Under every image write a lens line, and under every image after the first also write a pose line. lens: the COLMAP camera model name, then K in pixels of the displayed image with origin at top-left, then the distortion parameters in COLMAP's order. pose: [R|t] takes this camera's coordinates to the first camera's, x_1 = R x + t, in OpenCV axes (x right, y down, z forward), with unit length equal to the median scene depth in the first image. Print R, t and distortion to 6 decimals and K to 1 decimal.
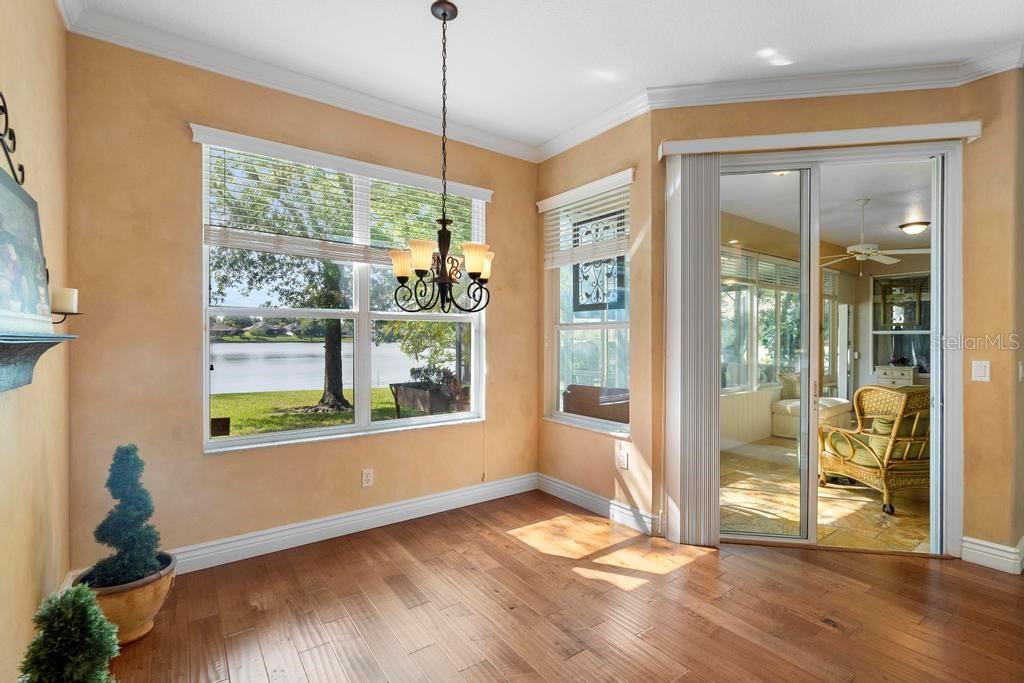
lens RADIAL K [[460.9, 0, 507.8], [0, 460.9, 340.8], [0, 0, 1]] dist [-0.011201, 0.003784]
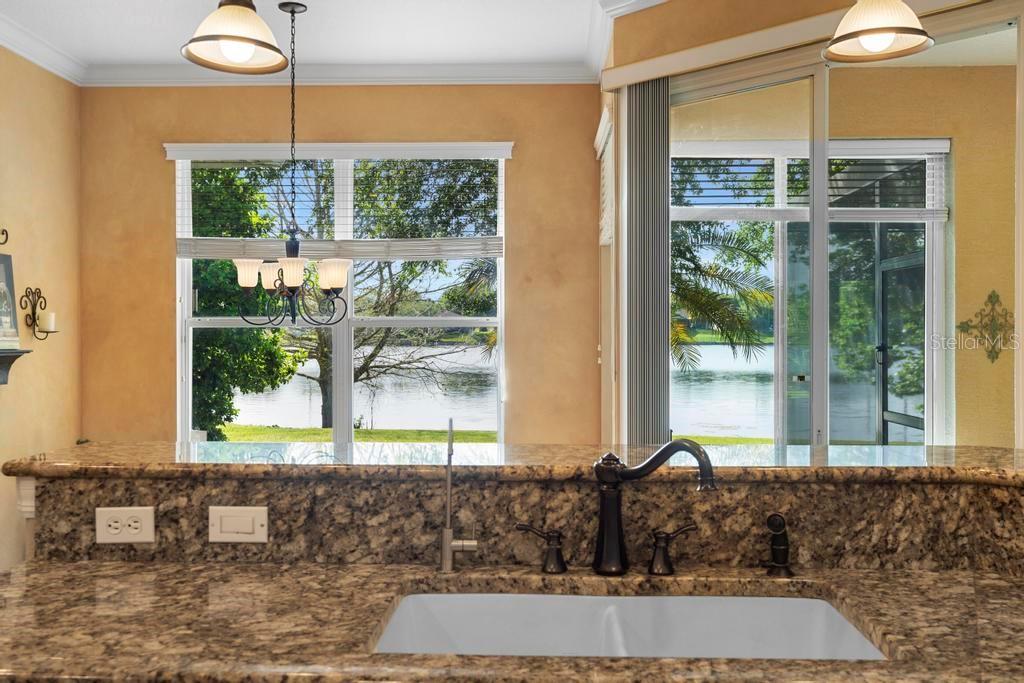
lens RADIAL K [[997.9, 0, 509.6], [0, 997.9, 338.5], [0, 0, 1]] dist [0.014640, -0.001620]
pose [[0.792866, 0.002013, -0.609393, 1.103458], [-0.004118, 0.999989, -0.002055, -0.025386], [0.609382, 0.004139, 0.792866, -0.271392]]
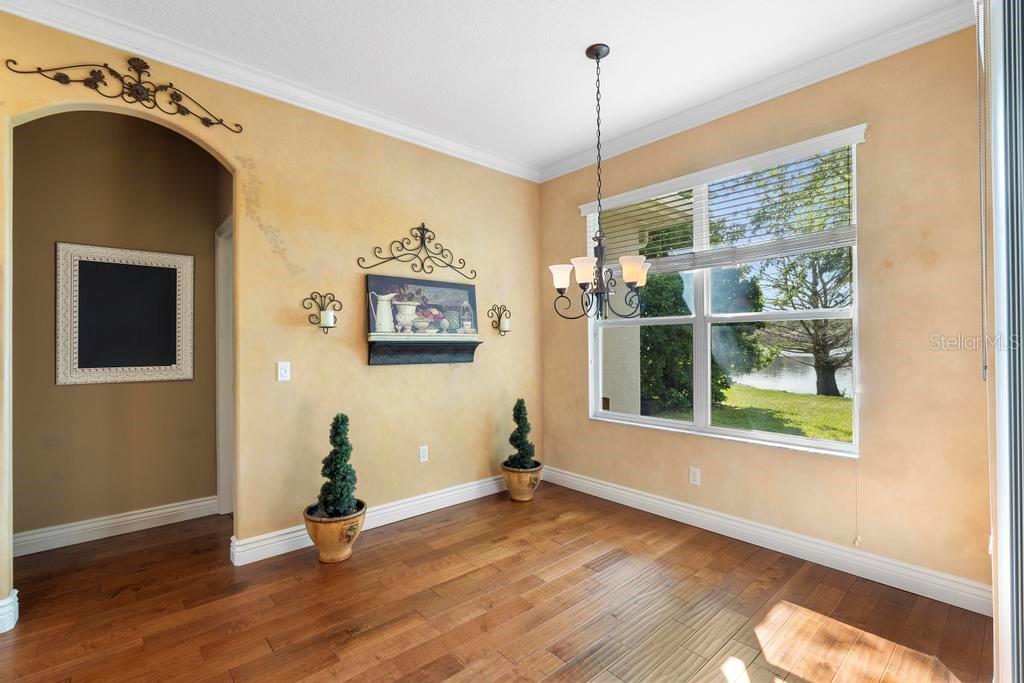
lens RADIAL K [[460.9, 0, 507.8], [0, 460.9, 340.8], [0, 0, 1]] dist [-0.011201, 0.003784]
pose [[0.103243, -0.006155, -0.994637, 0.714494], [0.000346, 0.999981, -0.006152, -0.000967], [0.994656, 0.000291, 0.103243, 0.494922]]
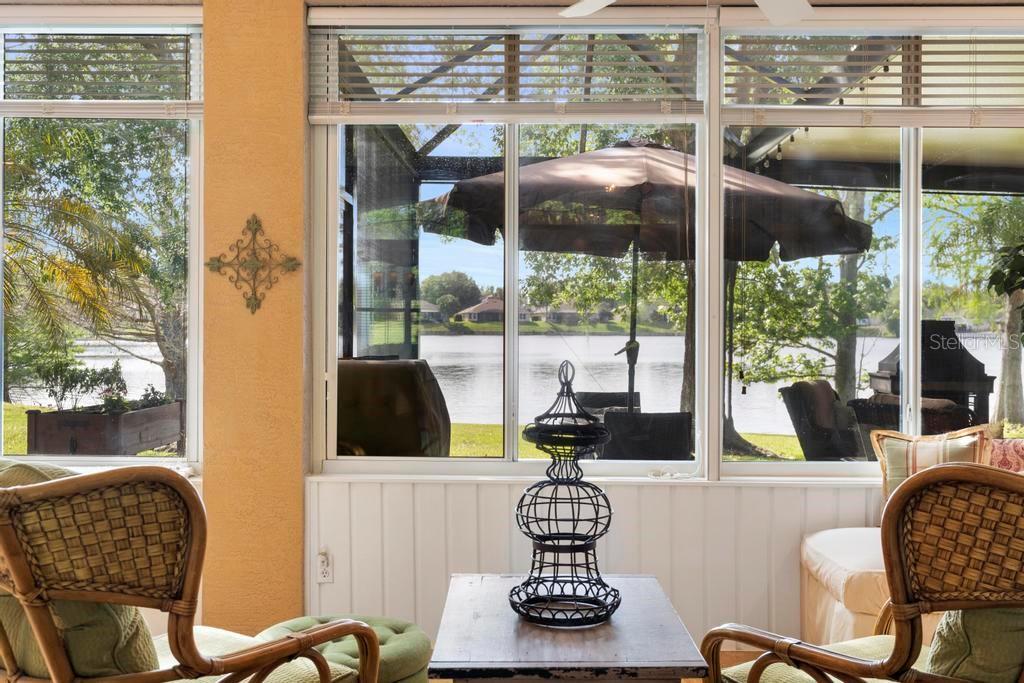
lens RADIAL K [[997.9, 0, 509.6], [0, 997.9, 338.5], [0, 0, 1]] dist [0.014640, -0.001620]
pose [[0.800512, 0.010417, -0.599226, 1.765516], [-0.008155, 0.999946, 0.006489, 0.033922], [0.599261, -0.000308, 0.800553, 0.894296]]
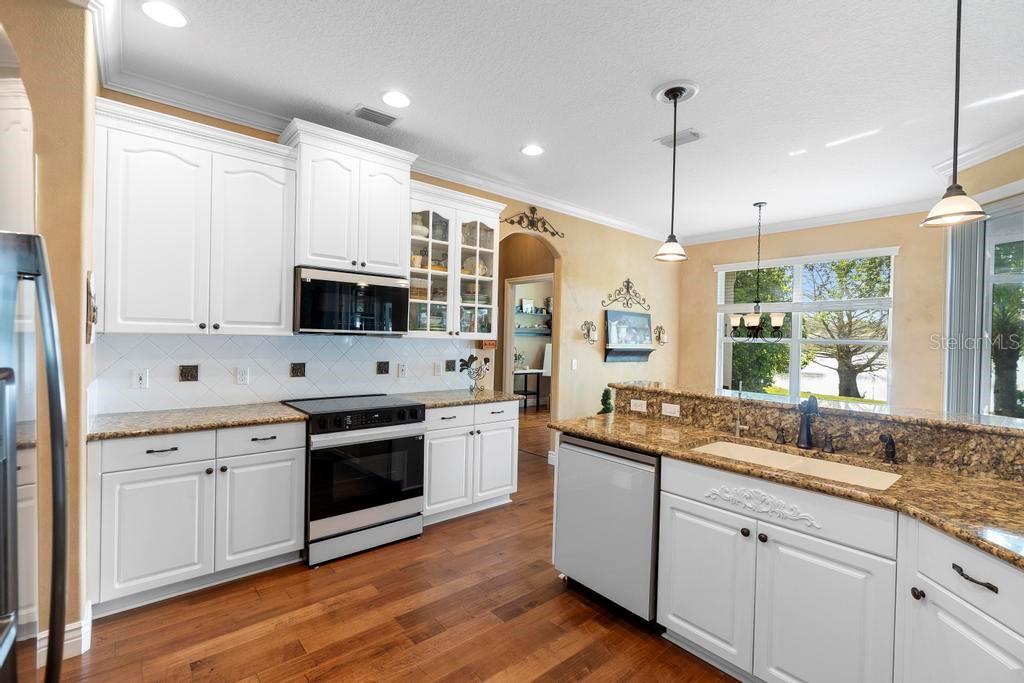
lens RADIAL K [[460.9, 0, 507.8], [0, 460.9, 340.8], [0, 0, 1]] dist [-0.011201, 0.003784]
pose [[0.078931, 0.009628, -0.996834, 1.452510], [-0.029504, 0.999538, 0.007318, -0.039392], [0.996443, 0.028833, 0.079178, -0.260442]]
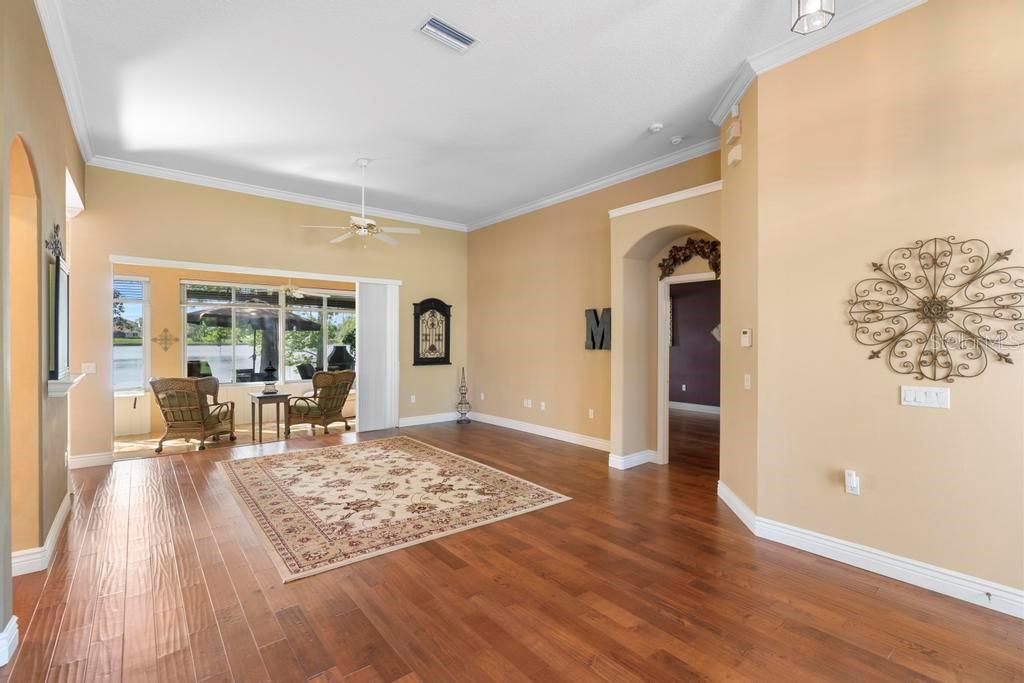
lens RADIAL K [[460.9, 0, 507.8], [0, 460.9, 340.8], [0, 0, 1]] dist [-0.011201, 0.003784]
pose [[0.998211, 0.000747, 0.059785, 2.460101], [-0.000437, 0.999986, -0.005205, -0.036117], [-0.059788, 0.005169, 0.998198, -0.944211]]
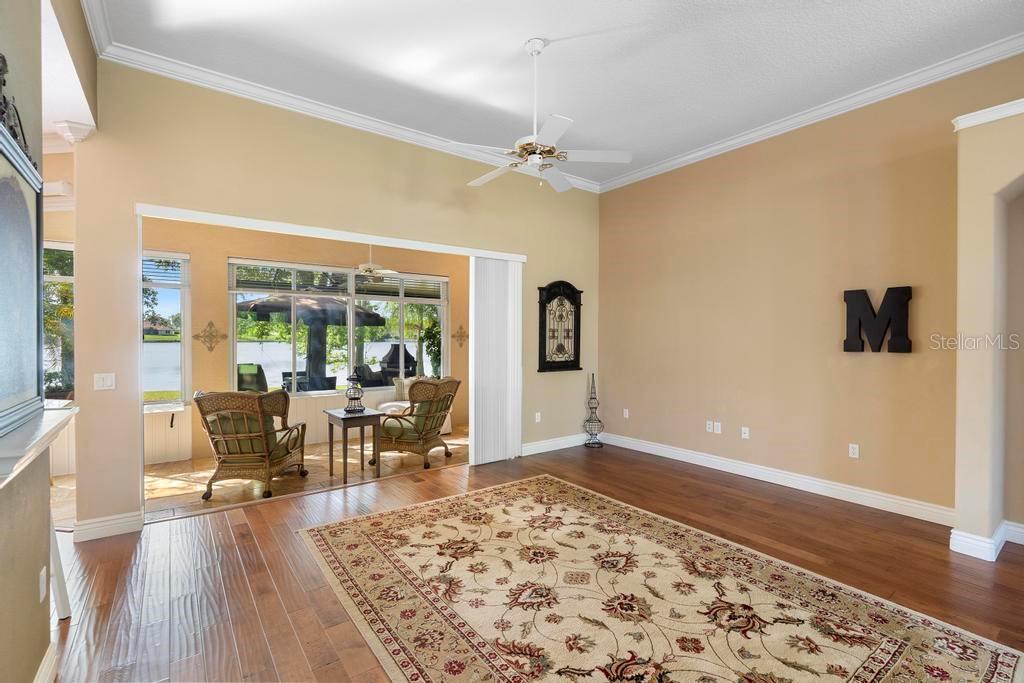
lens RADIAL K [[460.9, 0, 507.8], [0, 460.9, 340.8], [0, 0, 1]] dist [-0.011201, 0.003784]
pose [[0.999889, 0.001585, 0.014829, 1.932051], [-0.001602, 0.999998, 0.001140, -0.040878], [-0.014828, -0.001164, 0.999889, -0.232588]]
